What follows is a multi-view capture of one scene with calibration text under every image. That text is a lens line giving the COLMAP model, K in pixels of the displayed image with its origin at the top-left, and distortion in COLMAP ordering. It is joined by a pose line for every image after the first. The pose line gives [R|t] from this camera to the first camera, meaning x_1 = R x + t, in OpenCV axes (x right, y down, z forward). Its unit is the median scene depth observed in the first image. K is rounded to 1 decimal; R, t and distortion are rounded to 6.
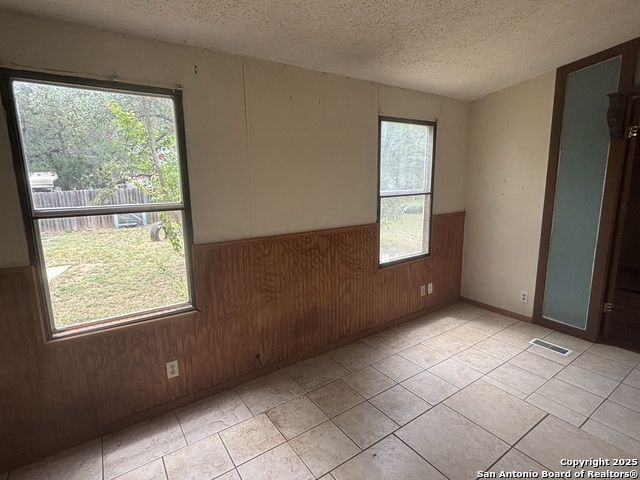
lens RADIAL K [[325.1, 0, 321.8], [0, 325.1, 236.9], [0, 0, 1]] dist [-0.004532, -0.000446]
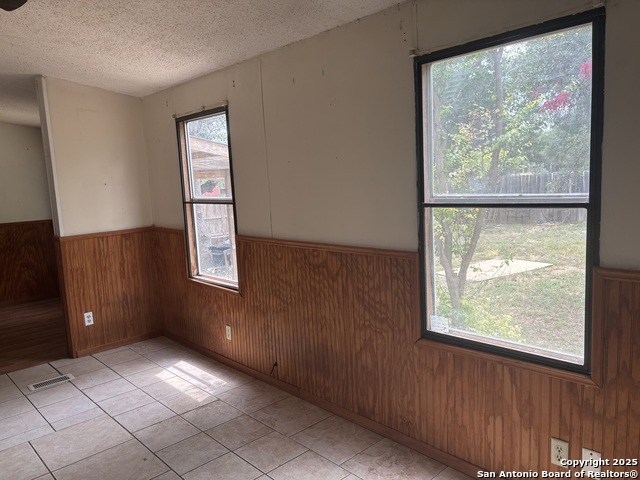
lens RADIAL K [[481.9, 0, 319.9], [0, 481.9, 240.5], [0, 0, 1]] dist [-0.015330, -0.009182]
pose [[0.158813, 0.140064, -0.977323, 1.022241], [-0.127803, 0.984474, 0.120321, -0.151877], [0.979002, 0.105797, 0.174247, 0.764136]]
